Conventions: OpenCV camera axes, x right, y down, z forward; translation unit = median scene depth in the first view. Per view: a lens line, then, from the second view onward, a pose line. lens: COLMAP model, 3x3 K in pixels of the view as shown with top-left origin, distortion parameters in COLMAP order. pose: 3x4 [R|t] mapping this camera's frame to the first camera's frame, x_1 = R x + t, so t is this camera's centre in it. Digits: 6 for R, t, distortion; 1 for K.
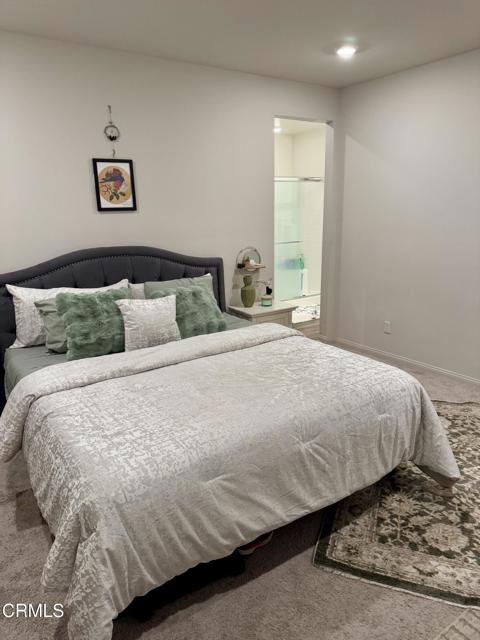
lens RADIAL K [[454.5, 0, 240.6], [0, 454.5, 324.9], [0, 0, 1]] dist [0.055531, -0.057959]
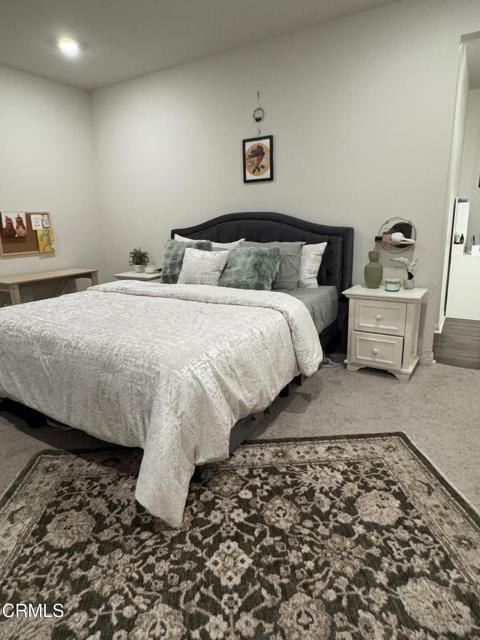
lens RADIAL K [[385.6, 0, 239.6], [0, 385.6, 316.6], [0, 0, 1]] dist [0.002404, -0.000953]
pose [[0.404845, 0.229907, -0.885010, 0.695562], [-0.212179, 0.965077, 0.153646, -0.056058], [0.889427, 0.125577, 0.439488, 0.574182]]
